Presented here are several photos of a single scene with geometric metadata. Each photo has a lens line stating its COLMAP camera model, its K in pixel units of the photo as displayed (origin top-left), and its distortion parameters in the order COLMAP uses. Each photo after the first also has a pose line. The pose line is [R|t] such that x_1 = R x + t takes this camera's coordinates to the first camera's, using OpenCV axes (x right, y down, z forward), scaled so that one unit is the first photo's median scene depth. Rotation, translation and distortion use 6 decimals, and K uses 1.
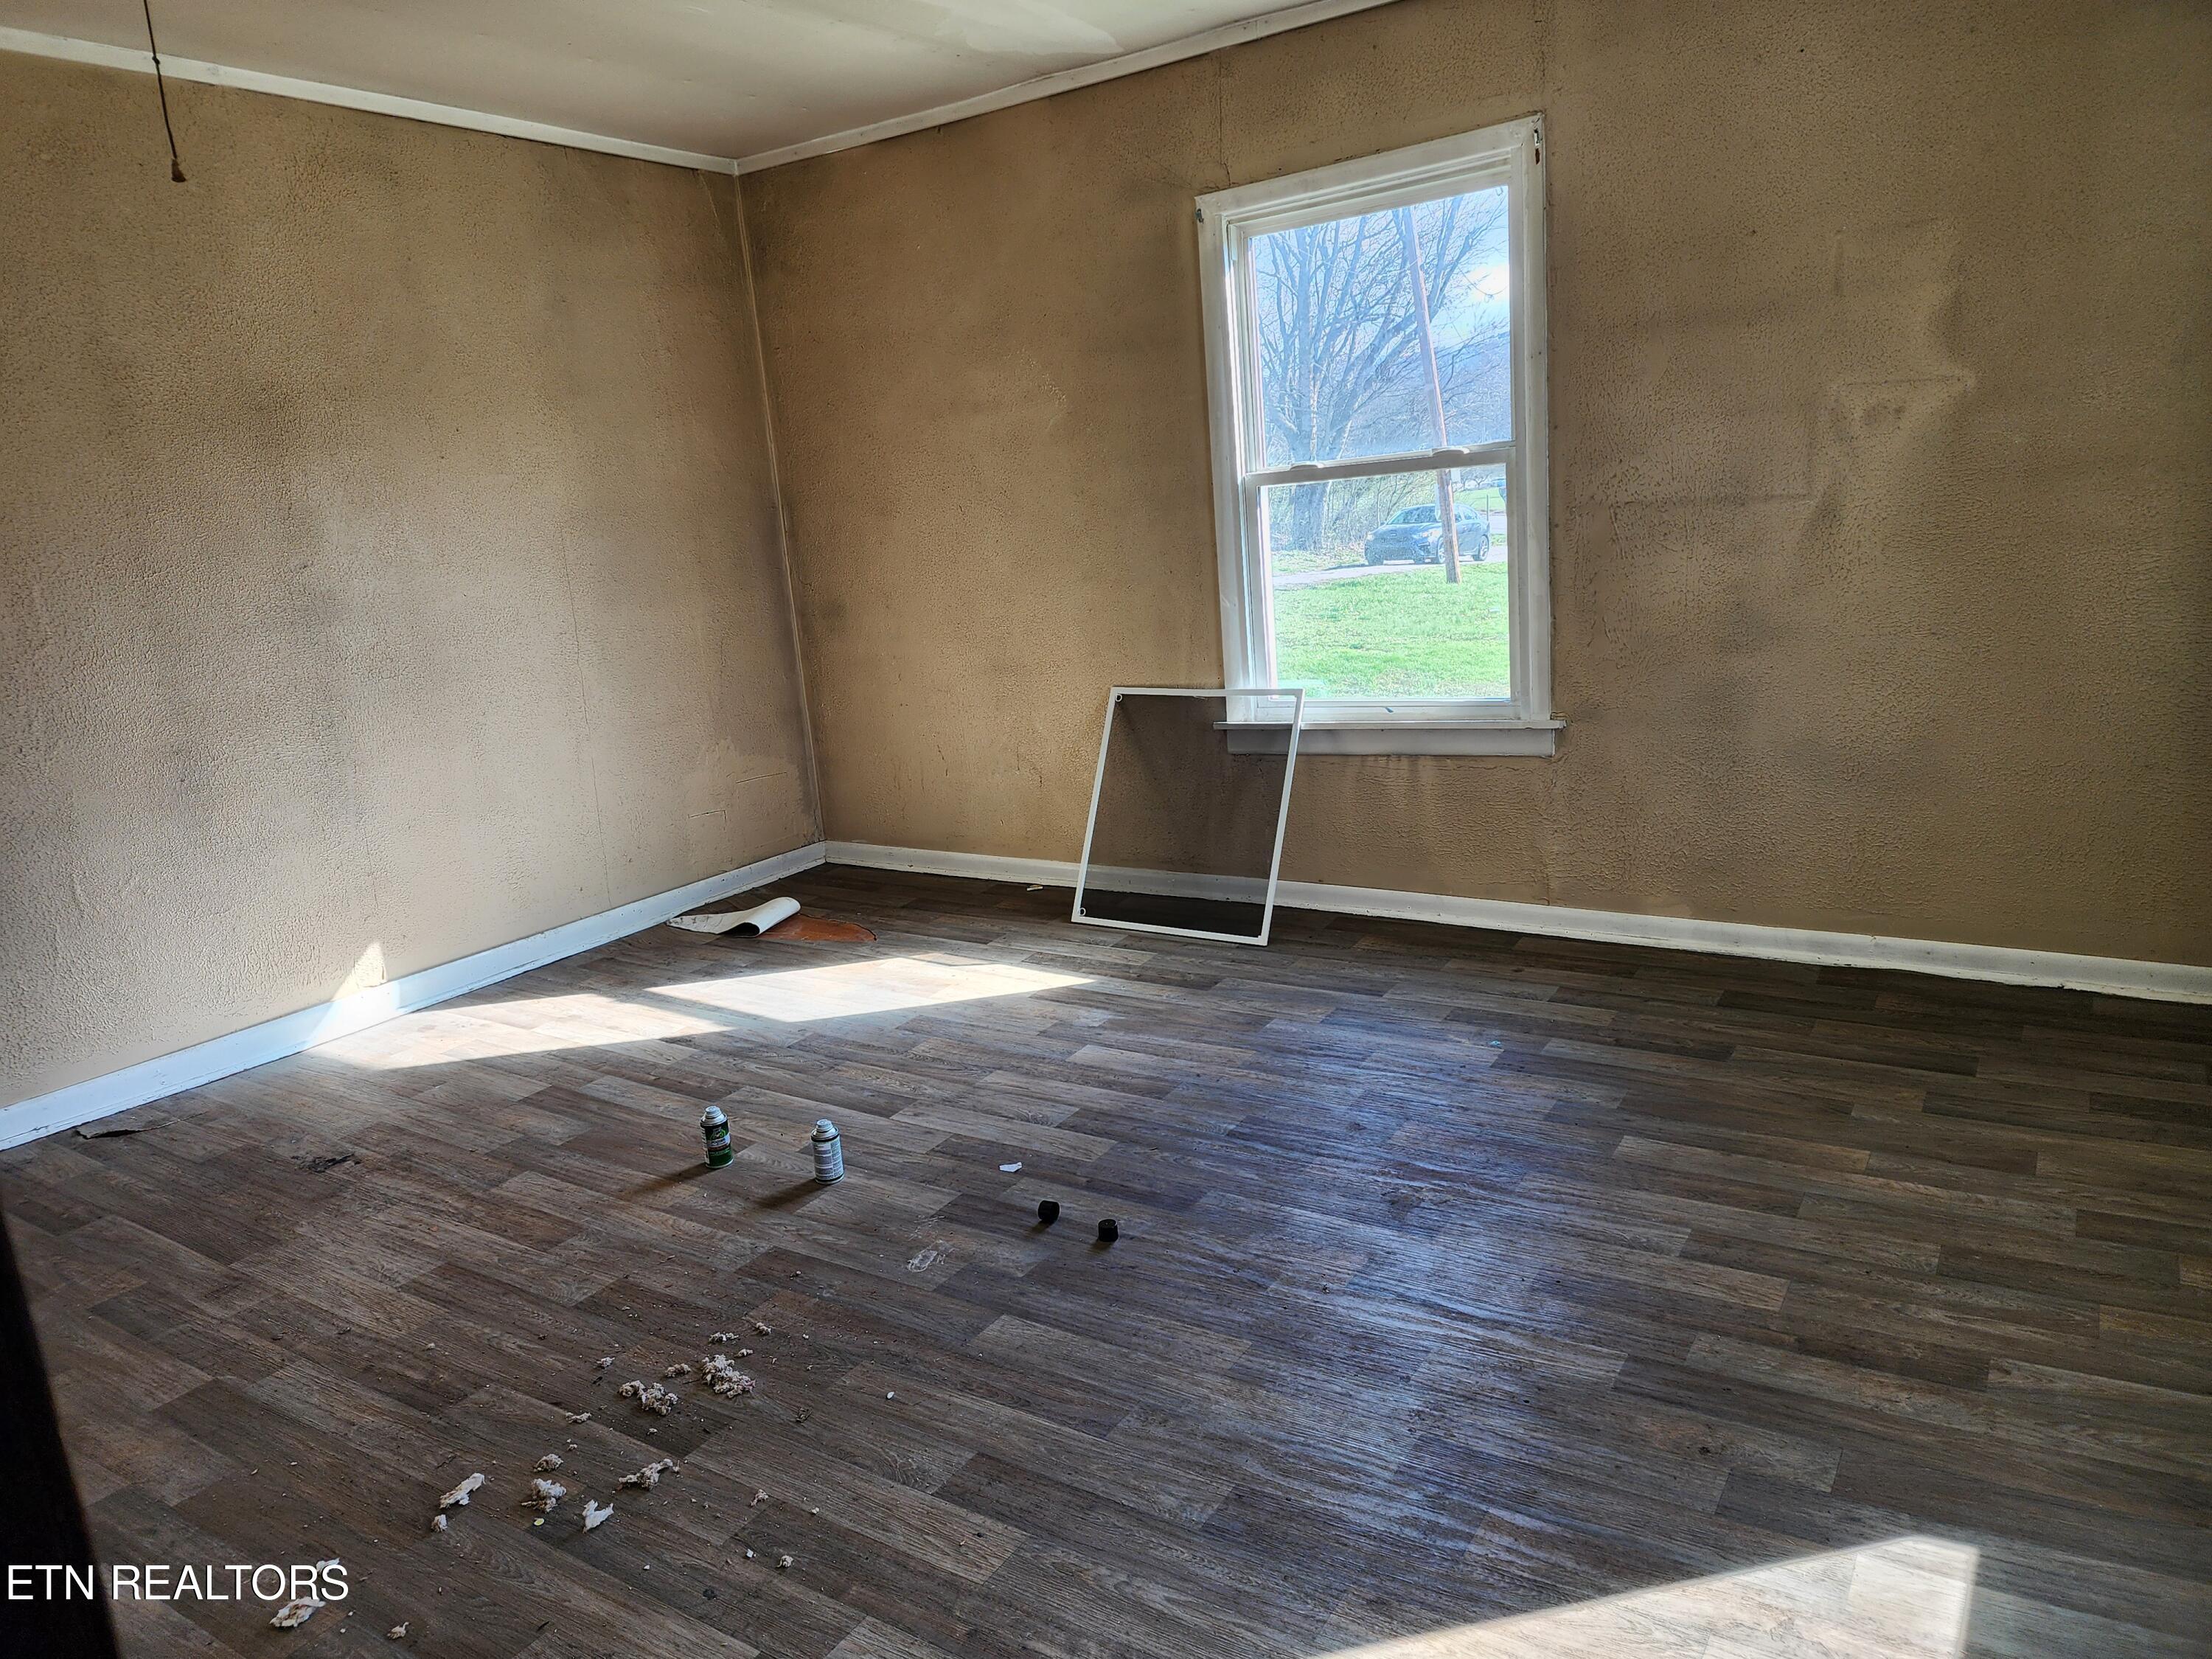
lens RADIAL K [[1474.1, 0, 1083.1], [0, 1474.1, 824.5], [0, 0, 1]] dist [0.069822, -0.059563]
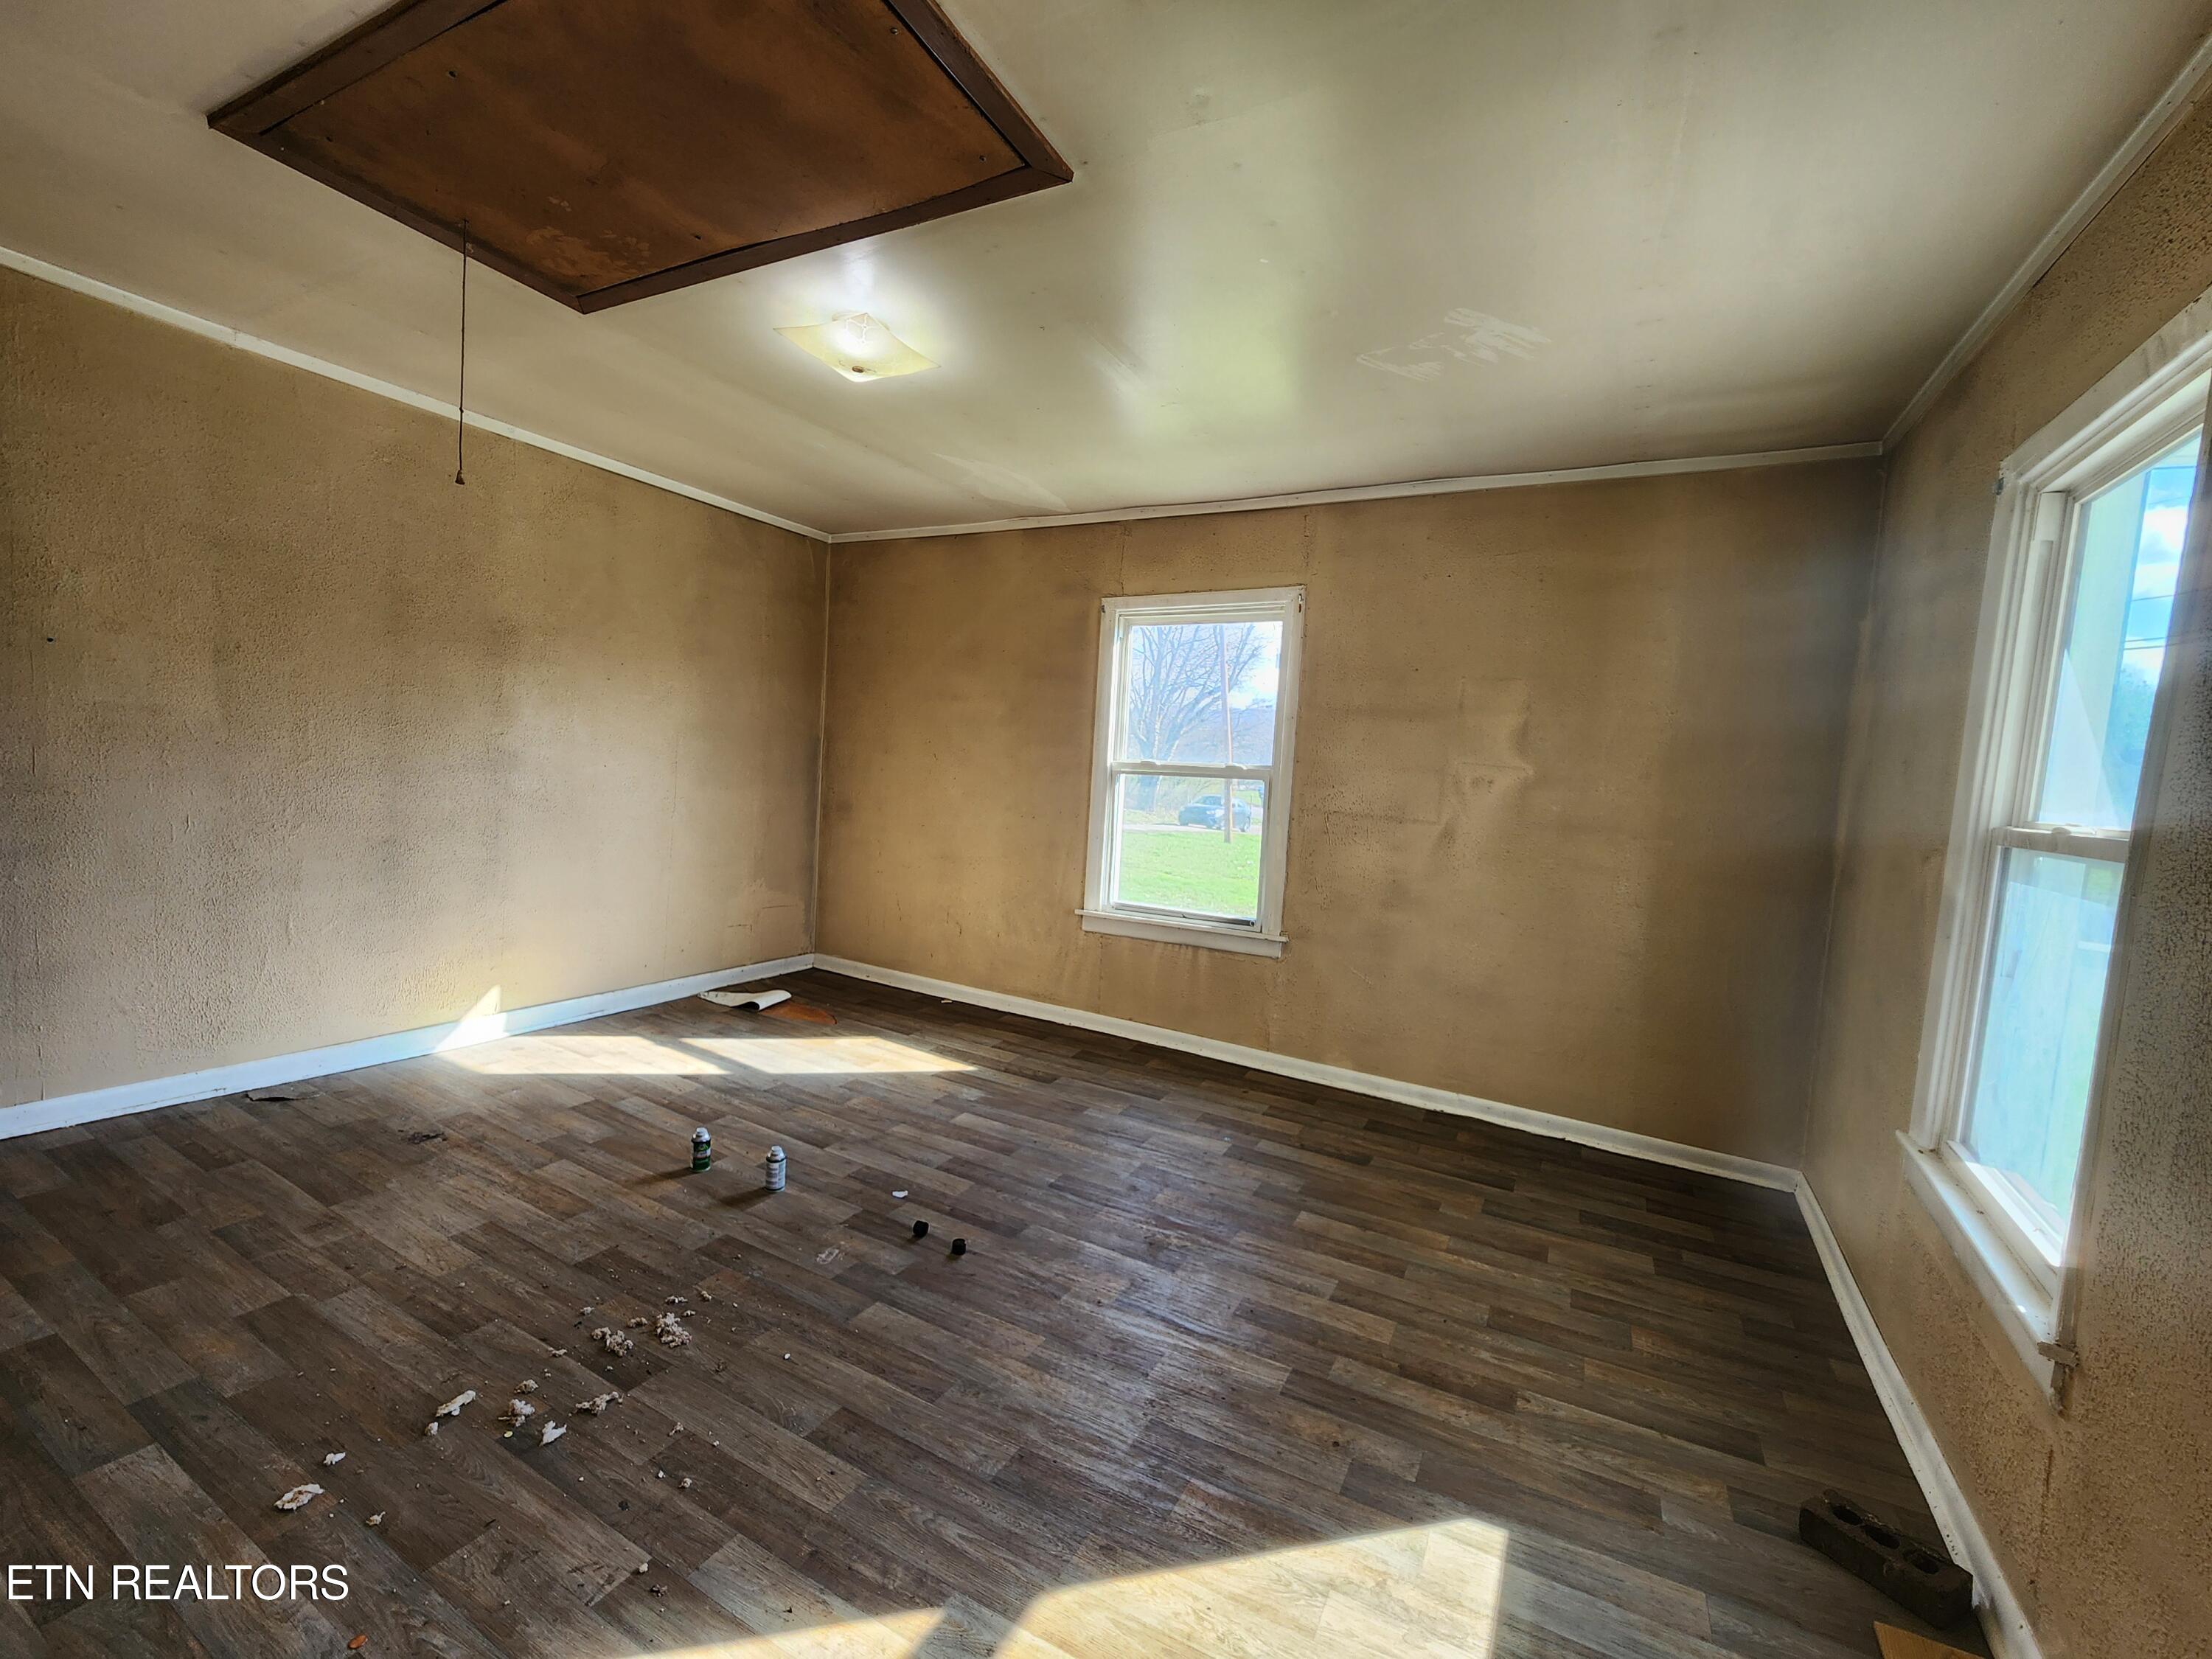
lens RADIAL K [[913.9, 0, 1088.0], [0, 913.9, 828.6], [0, 0, 1]] dist [-0.000748, 0.002216]
pose [[0.986564, 0.136944, 0.089089, 0.005138], [-0.122138, 0.980412, -0.154513, -0.007364], [-0.108503, 0.141556, 0.983966, 0.033187]]
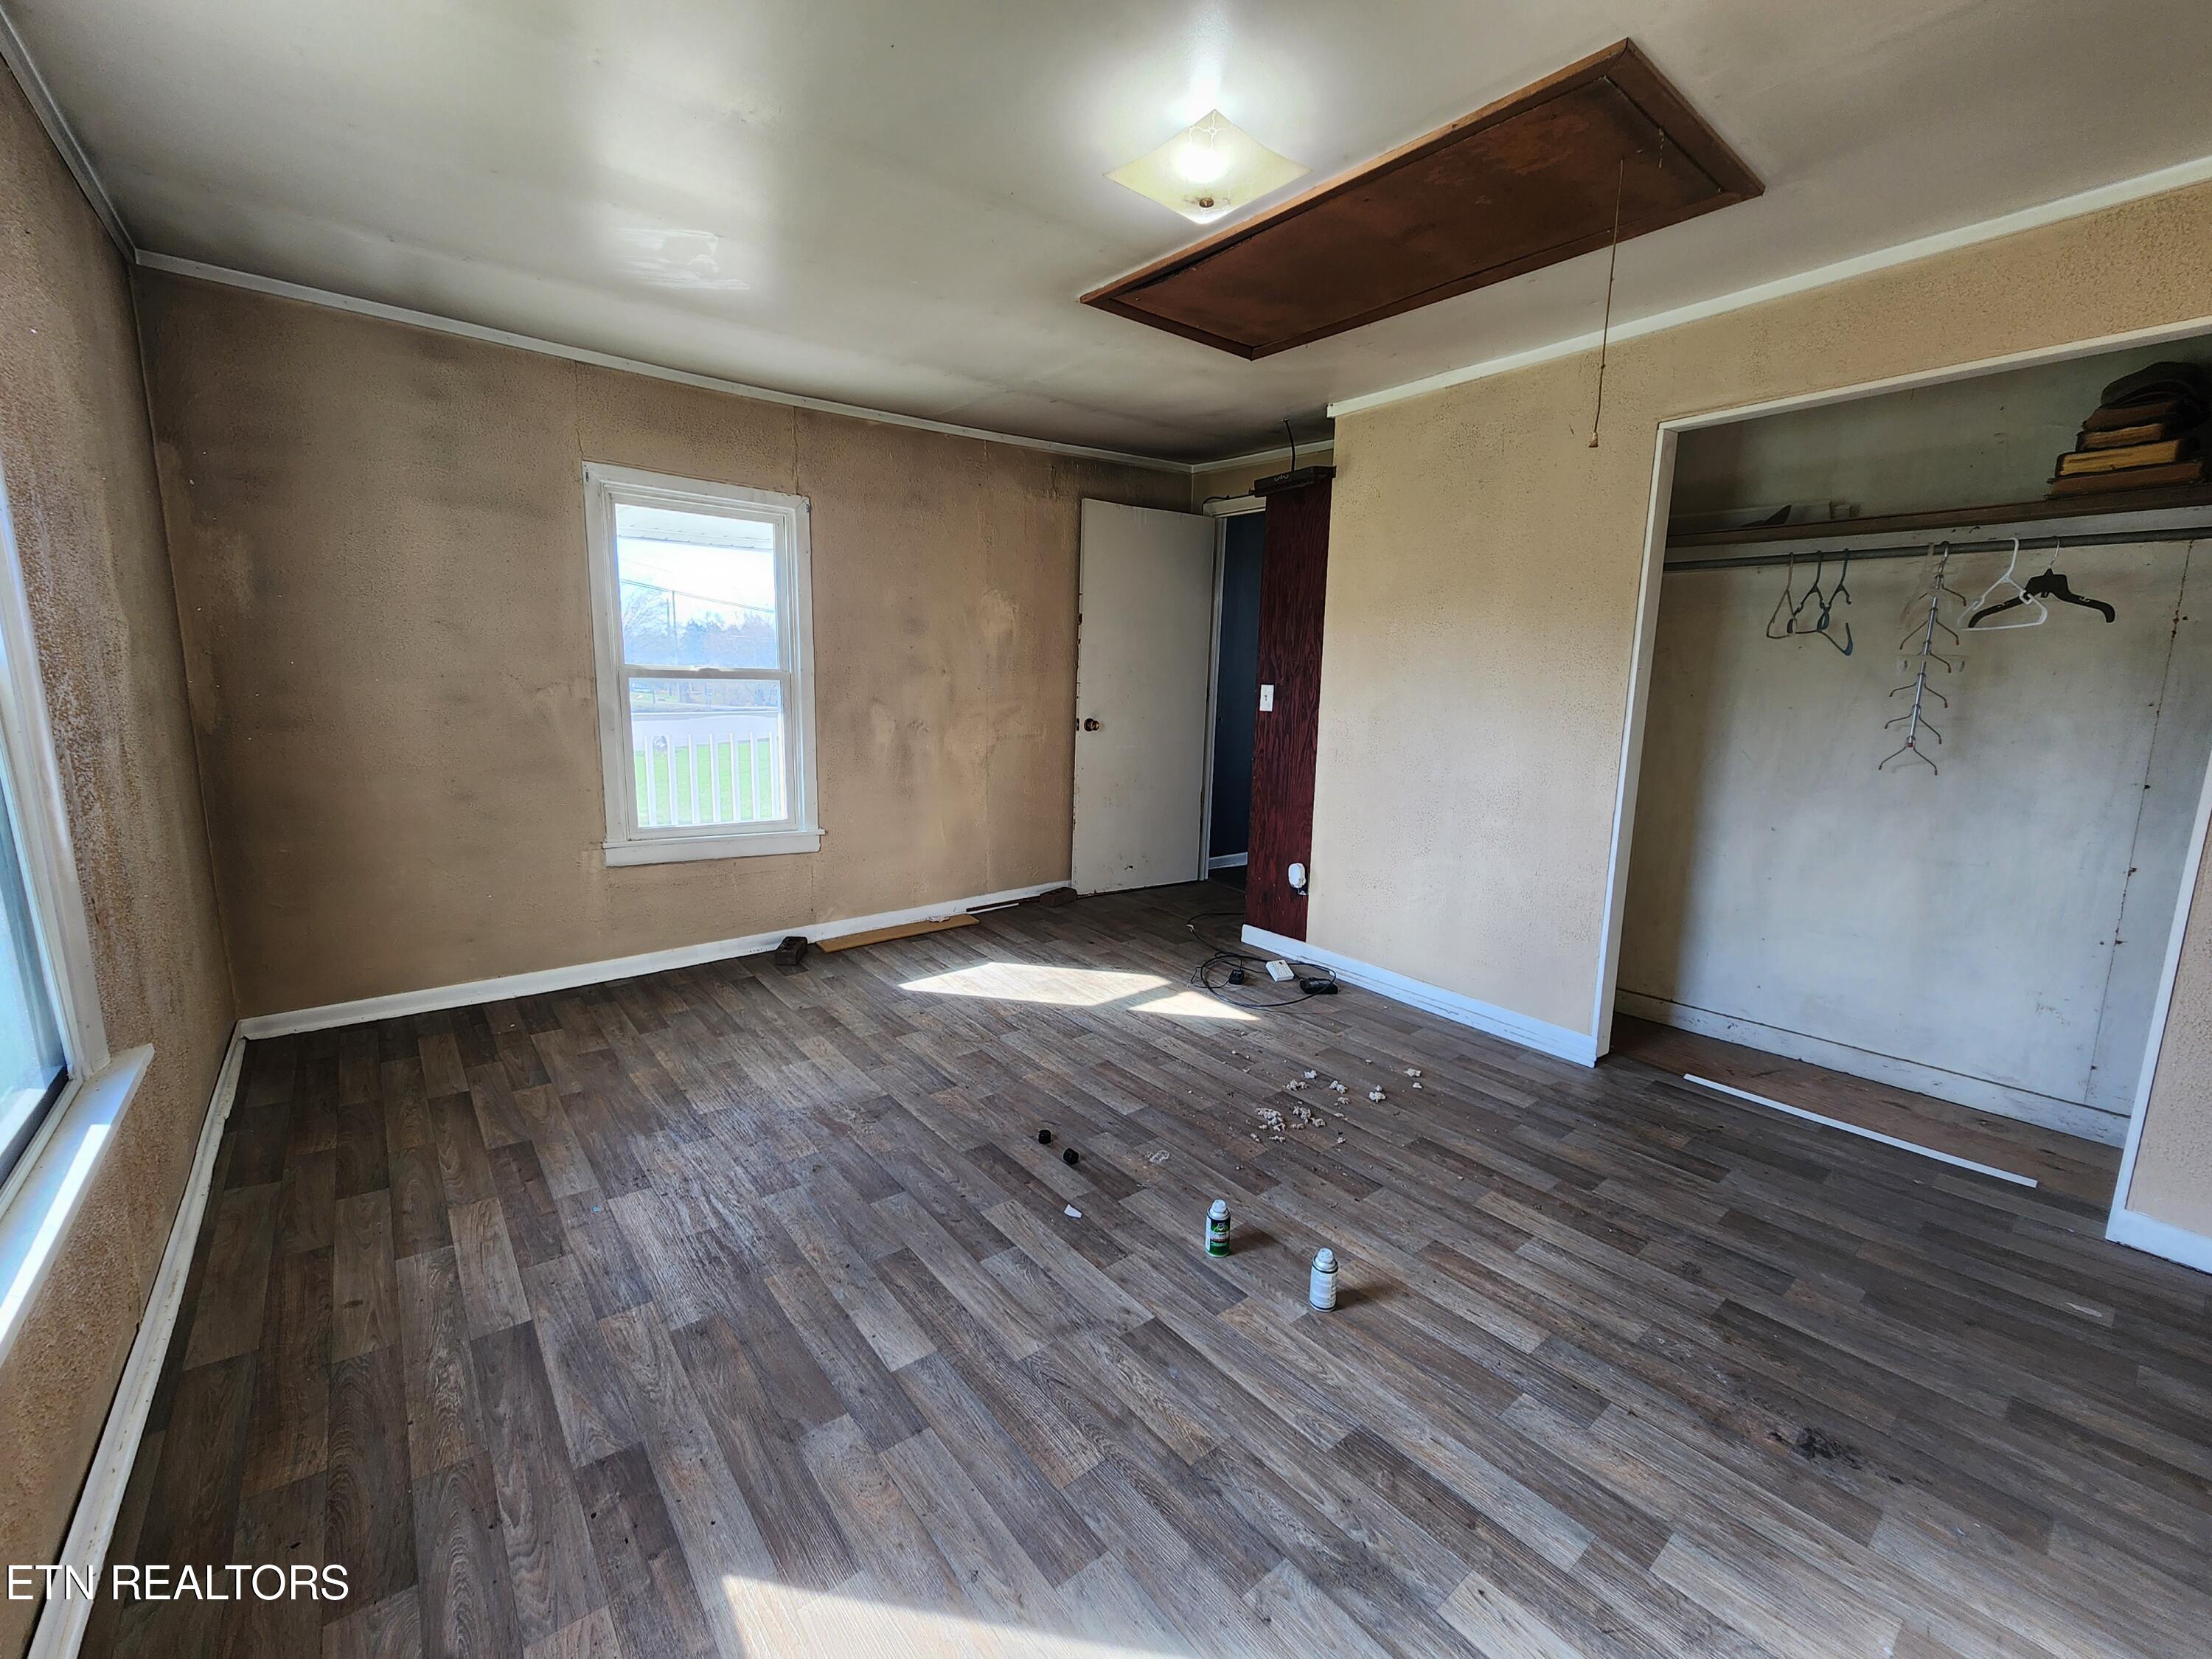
lens RADIAL K [[913.9, 0, 1098.0], [0, 913.9, 821.8], [0, 0, 1]] dist [-0.000748, 0.002216]
pose [[-0.953832, 0.005407, 0.300291, -0.313333], [0.114231, 0.931229, 0.346070, -0.352399], [-0.277768, 0.364395, -0.888854, 1.614635]]
